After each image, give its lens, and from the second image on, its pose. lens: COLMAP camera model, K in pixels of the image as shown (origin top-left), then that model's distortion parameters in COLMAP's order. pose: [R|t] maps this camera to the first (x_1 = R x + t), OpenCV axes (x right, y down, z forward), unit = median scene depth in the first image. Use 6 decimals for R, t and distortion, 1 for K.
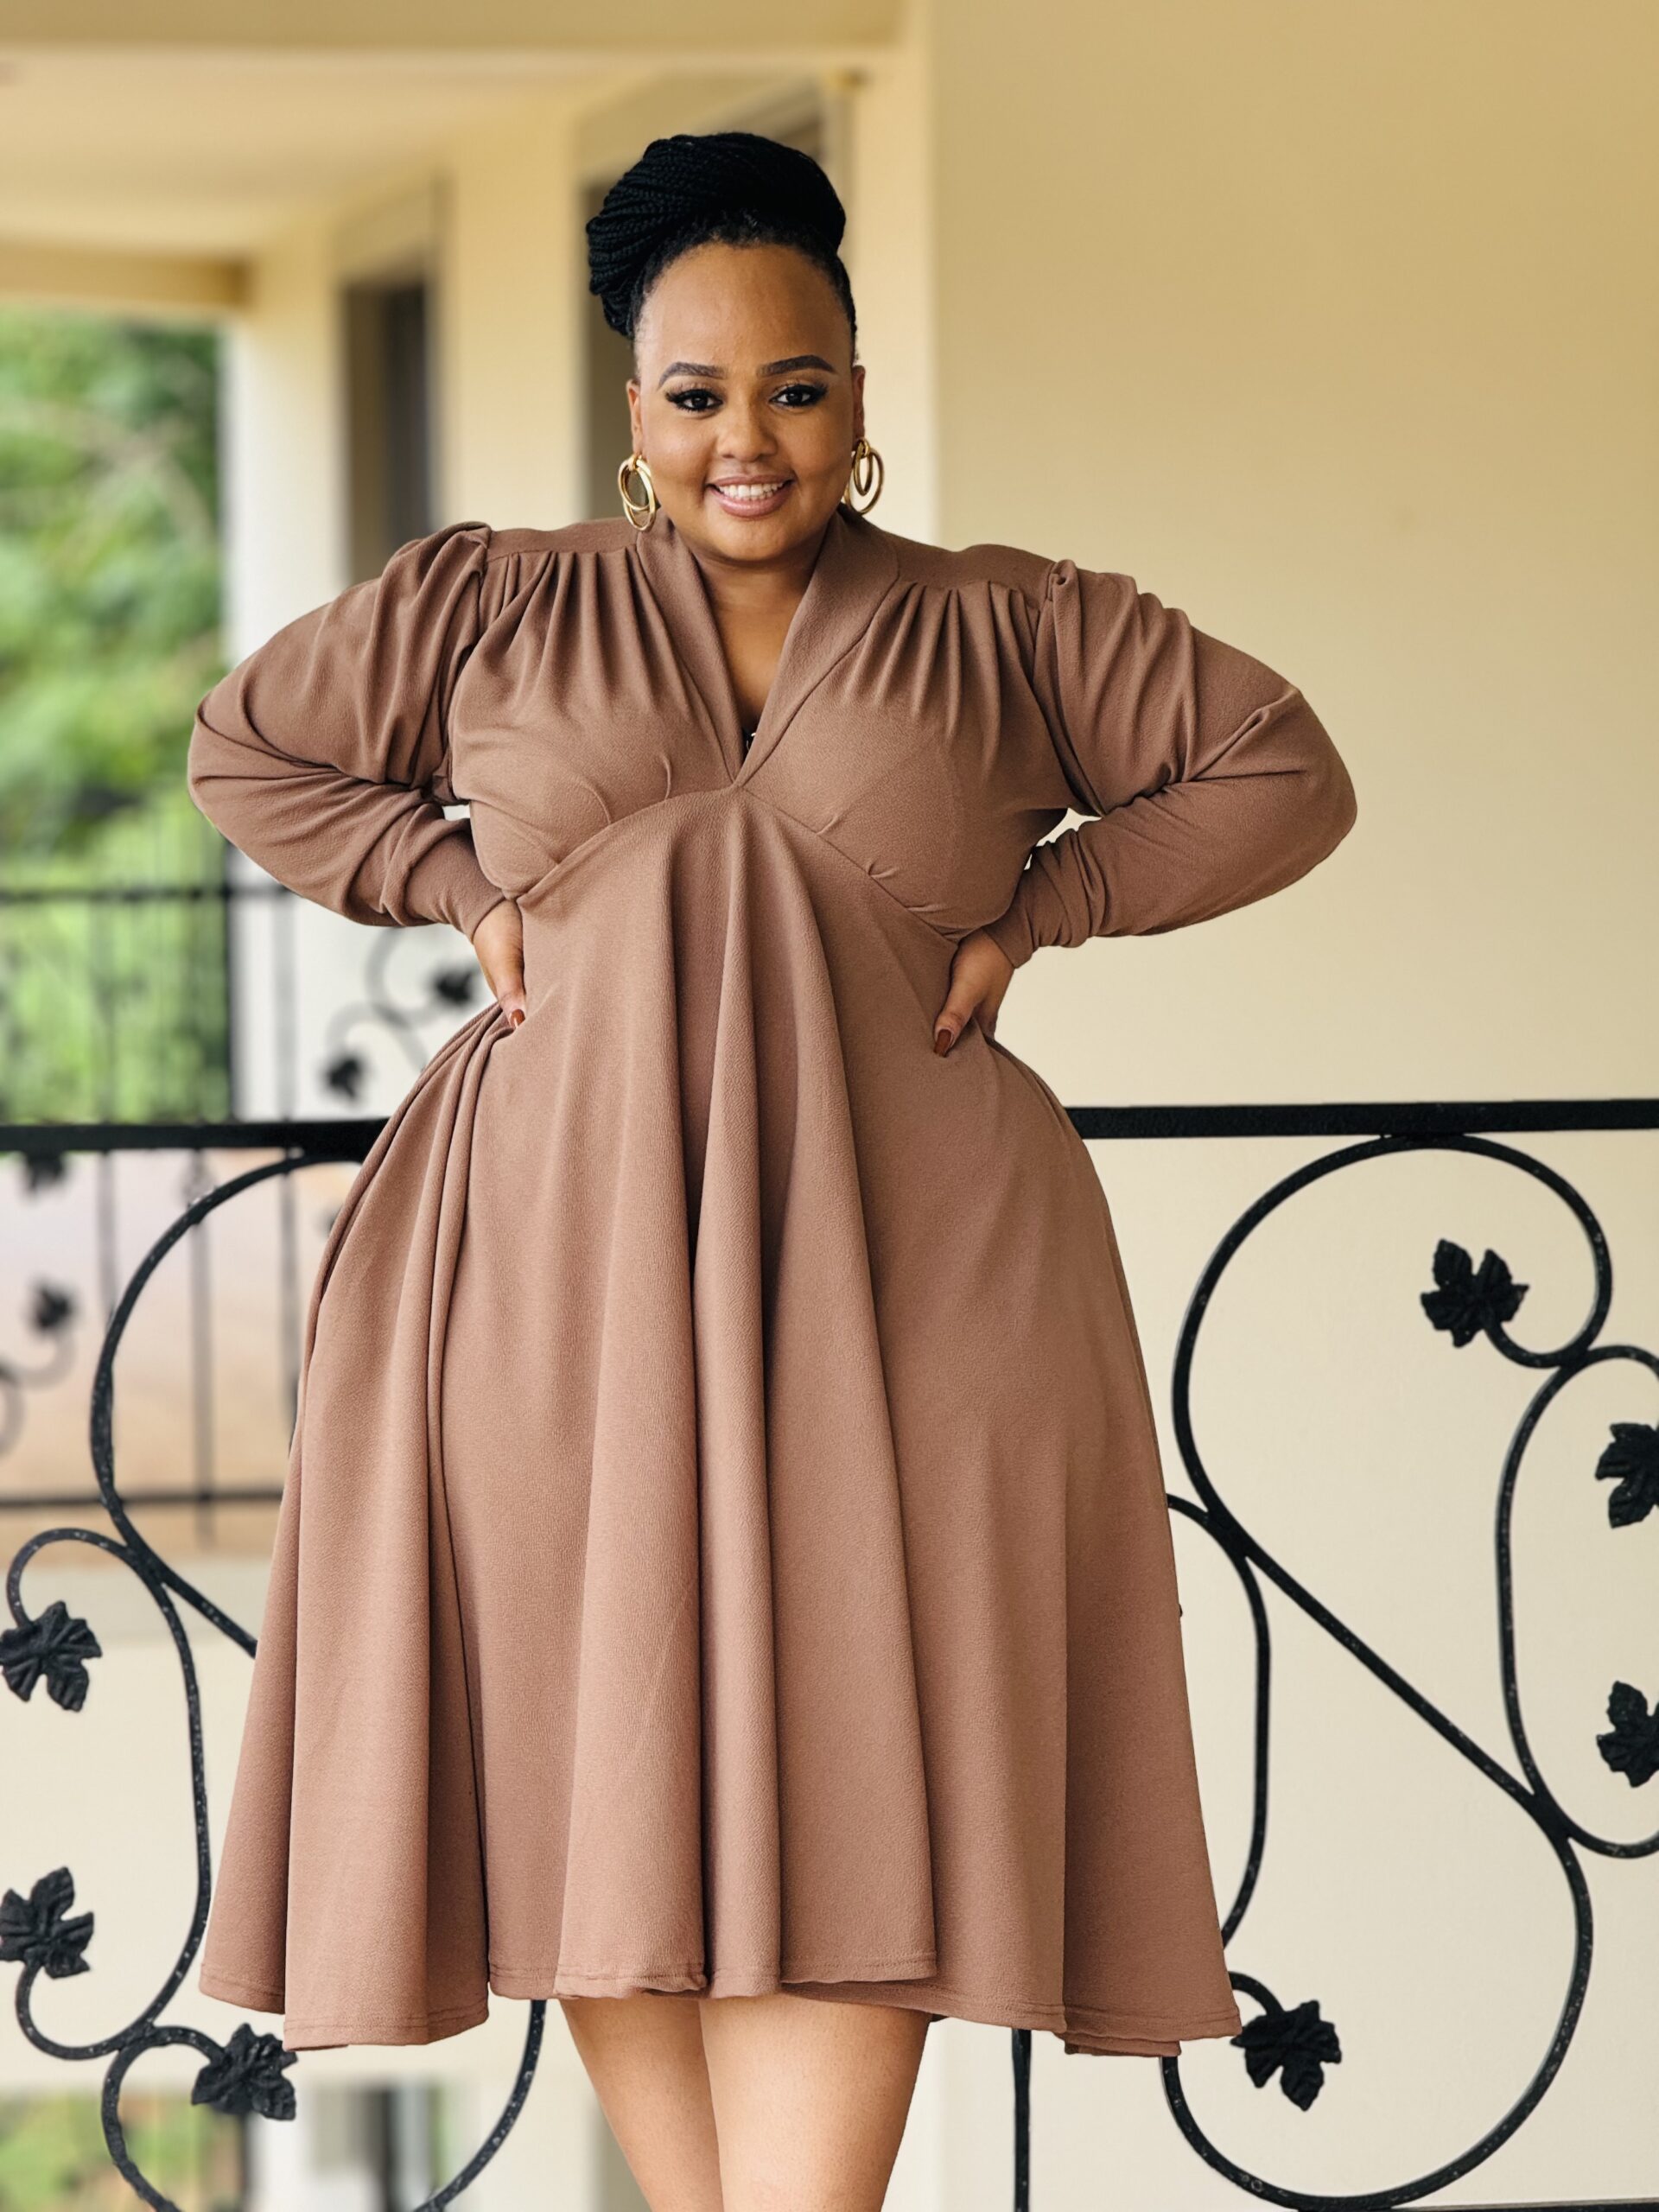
lens RADIAL K [[8804.6, 0, 976.4], [0, 8804.6, 1178.3], [0, 0, 1]] dist [0.346294, 0.000000]
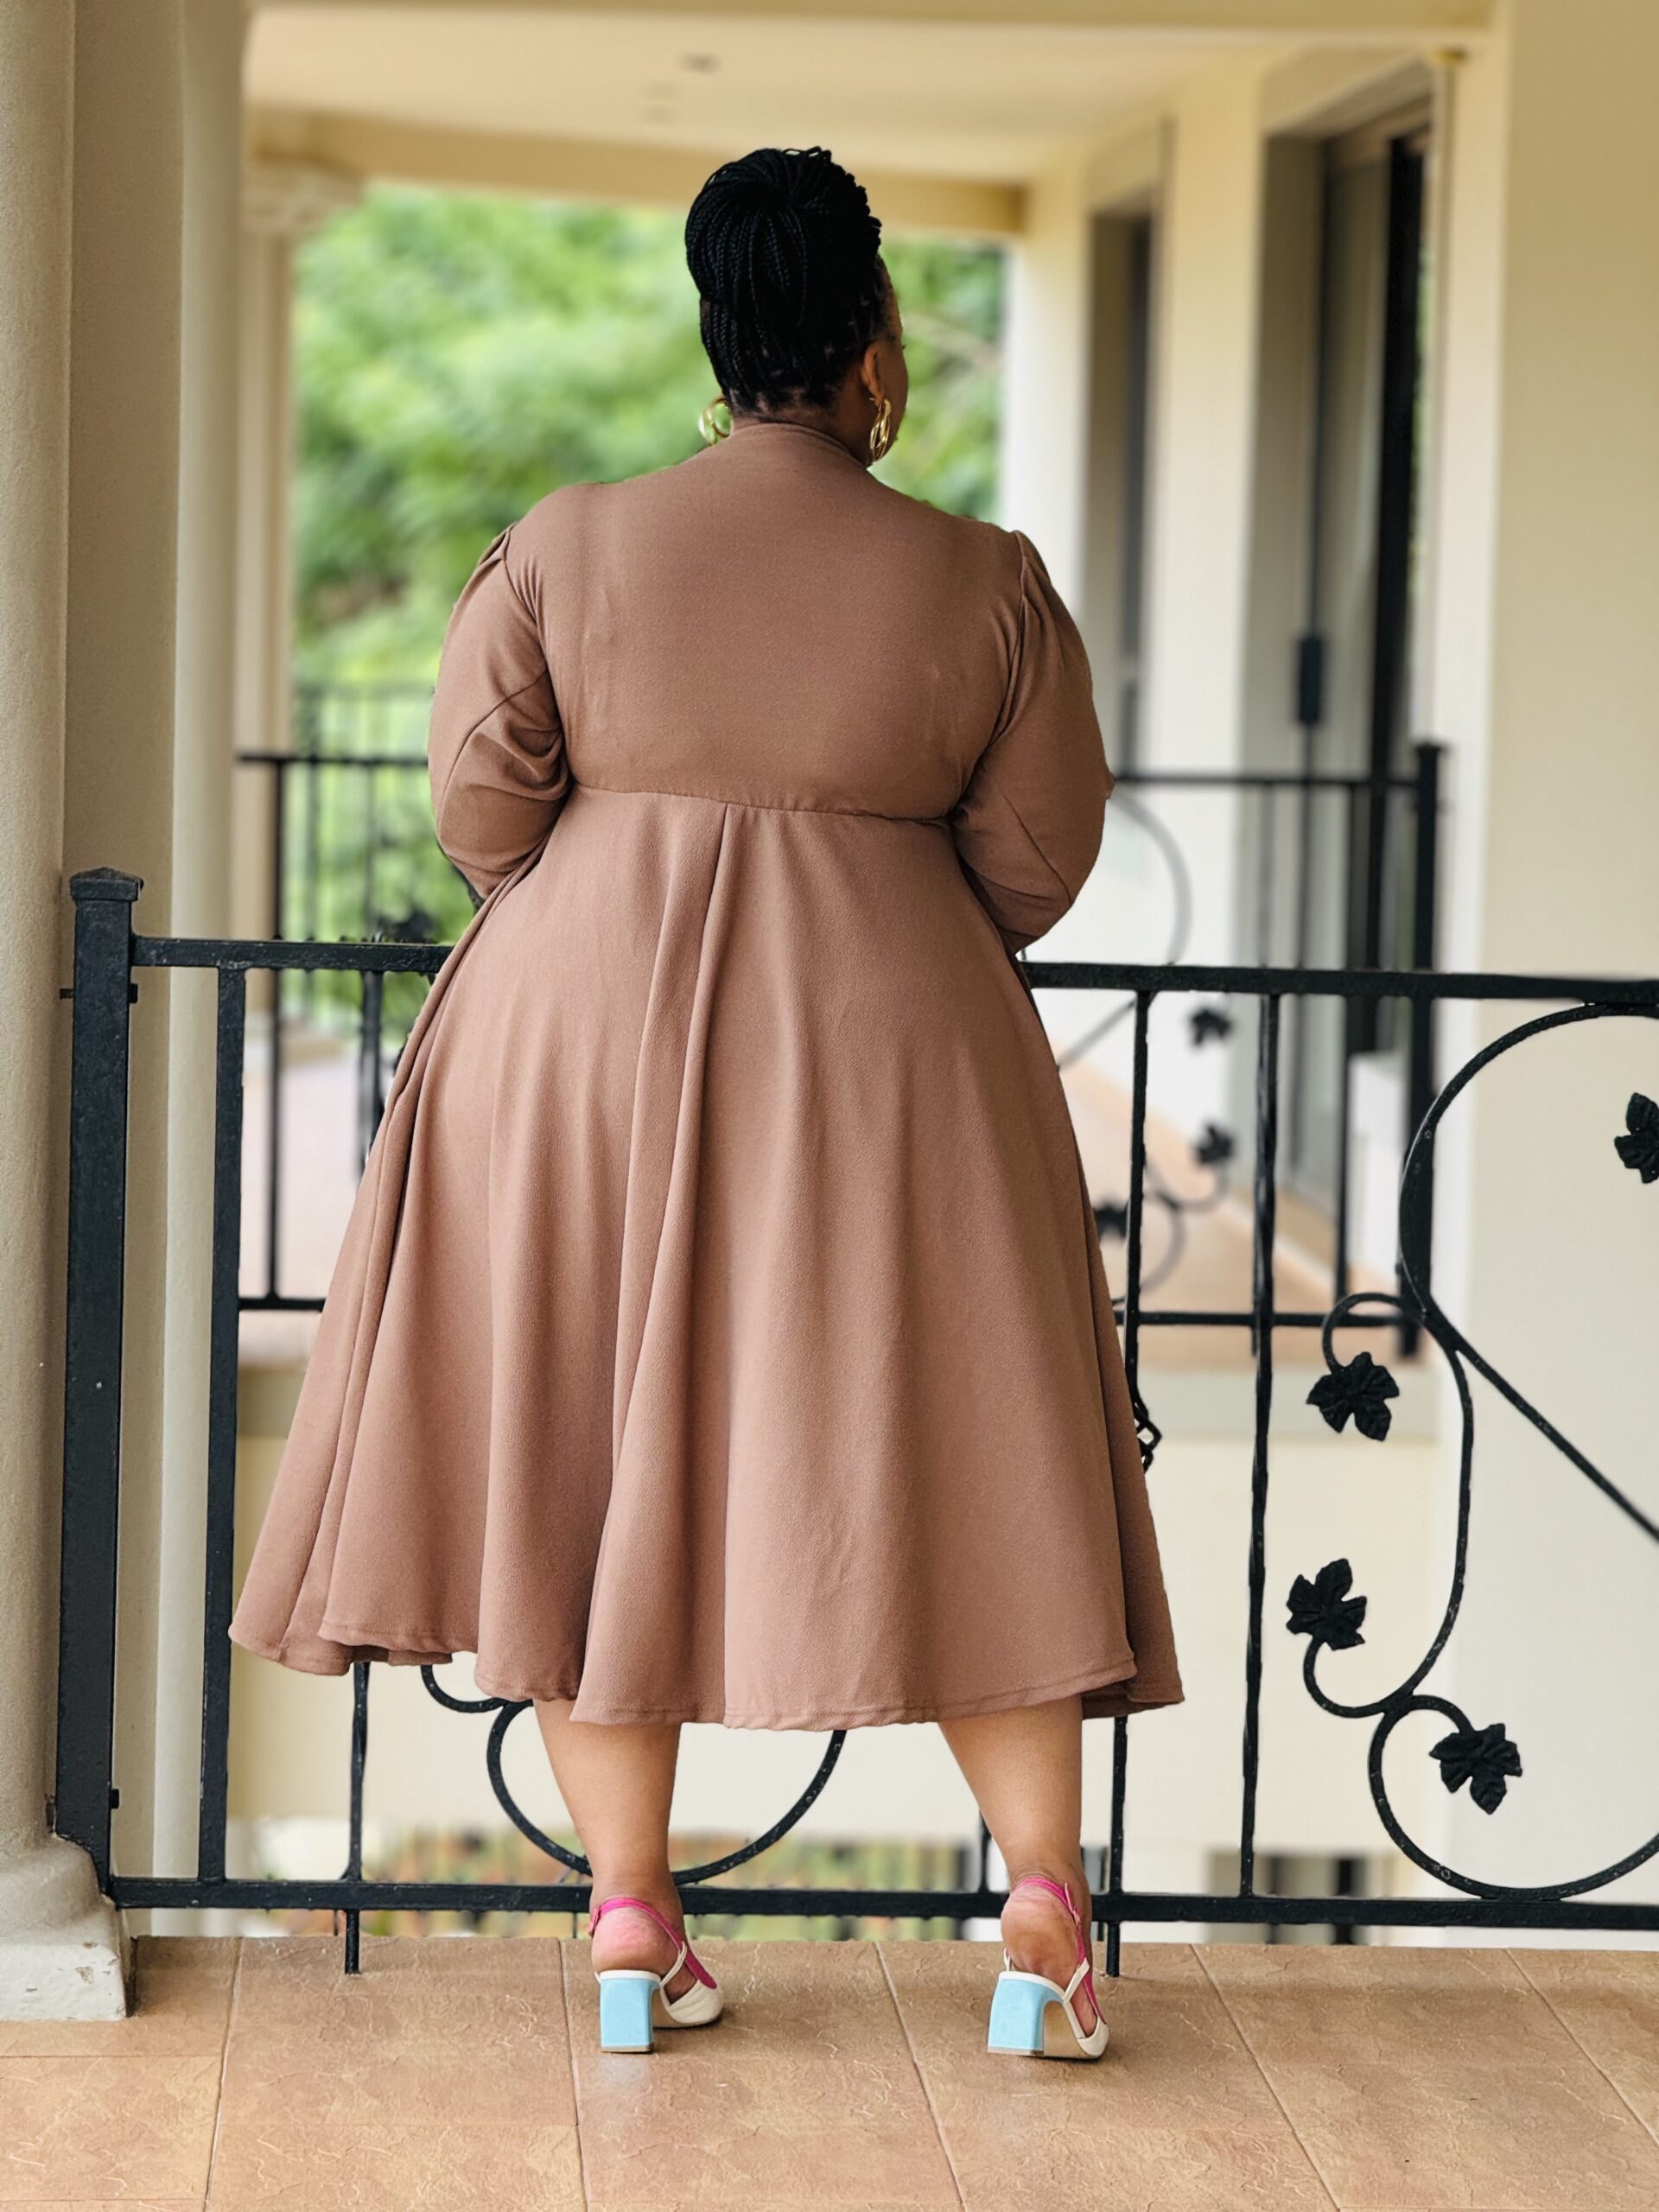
lens RADIAL K [[8804.6, 0, 838.2], [0, 8804.6, 1112.6], [0, 0, 1]] dist [0.346294, 0.000000]
pose [[0.991342, 0.041620, -0.124538, 0.095259], [-0.041028, 0.999131, 0.007316, 0.005351], [0.124734, -0.002143, 0.992188, -0.199645]]
